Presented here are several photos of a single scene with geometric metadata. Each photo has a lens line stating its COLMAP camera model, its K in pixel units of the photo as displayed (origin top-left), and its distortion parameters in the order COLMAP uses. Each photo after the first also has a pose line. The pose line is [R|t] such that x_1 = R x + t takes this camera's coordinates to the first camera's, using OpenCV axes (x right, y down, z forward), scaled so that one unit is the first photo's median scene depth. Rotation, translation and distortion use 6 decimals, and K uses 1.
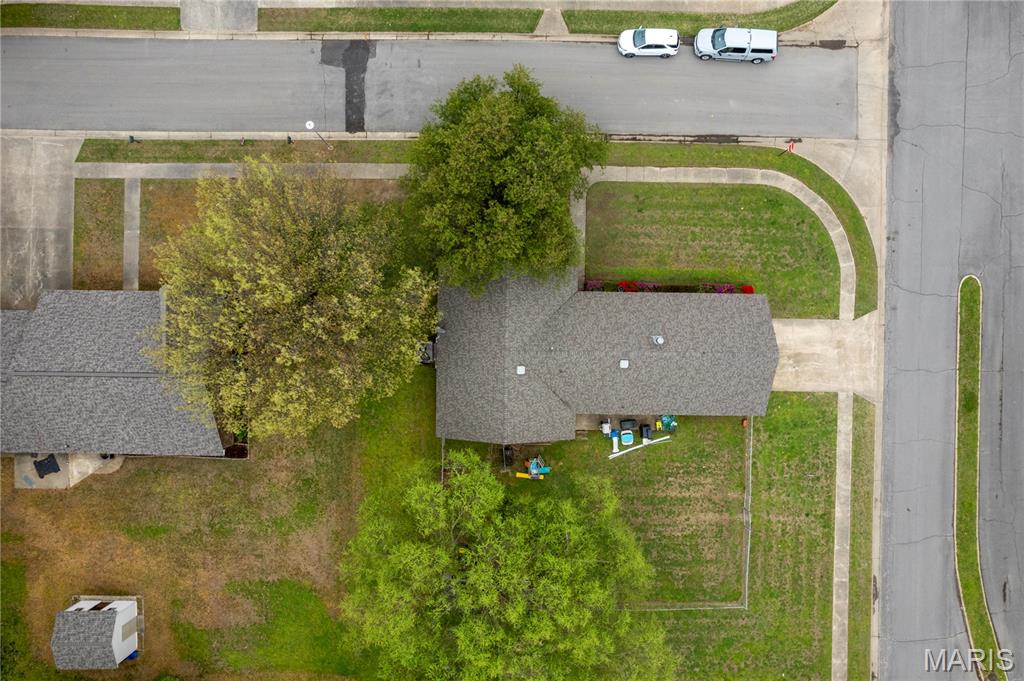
lens RADIAL K [[658.8, 0, 509.0], [0, 658.8, 341.1], [0, 0, 1]] dist [-0.091921, 0.087873]
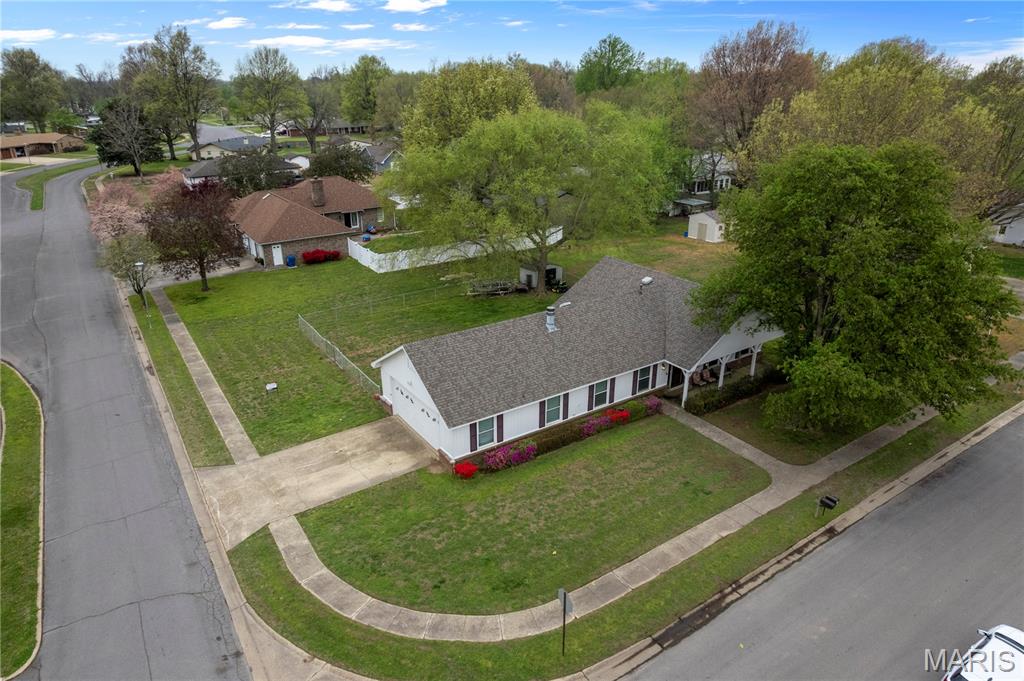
lens RADIAL K [[658.8, 0, 509.0], [0, 658.8, 341.1], [0, 0, 1]] dist [-0.091921, 0.087873]
pose [[-0.822519, 0.222179, -0.523545, 0.618584], [-0.568642, -0.304367, 0.764204, -0.523954], [0.010440, 0.926282, 0.376688, 0.650319]]
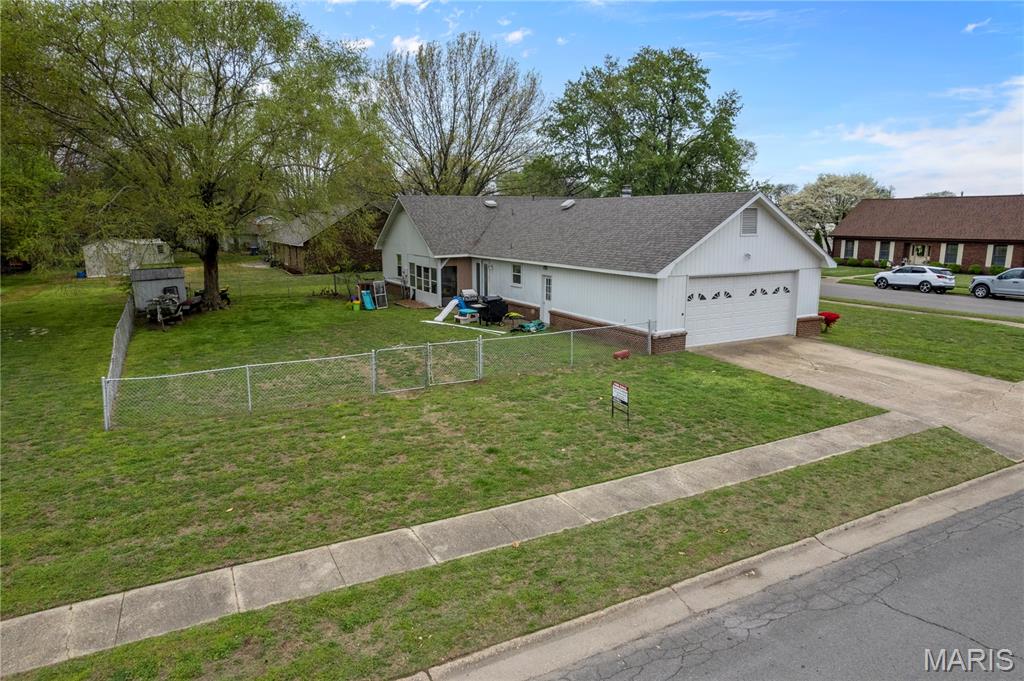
lens RADIAL K [[658.8, 0, 509.0], [0, 658.8, 341.1], [0, 0, 1]] dist [-0.091921, 0.087873]
pose [[0.482230, 0.165008, -0.860364, 0.678480], [-0.876042, 0.093252, -0.473133, 0.381085], [0.002160, 0.981874, 0.189523, 0.908322]]
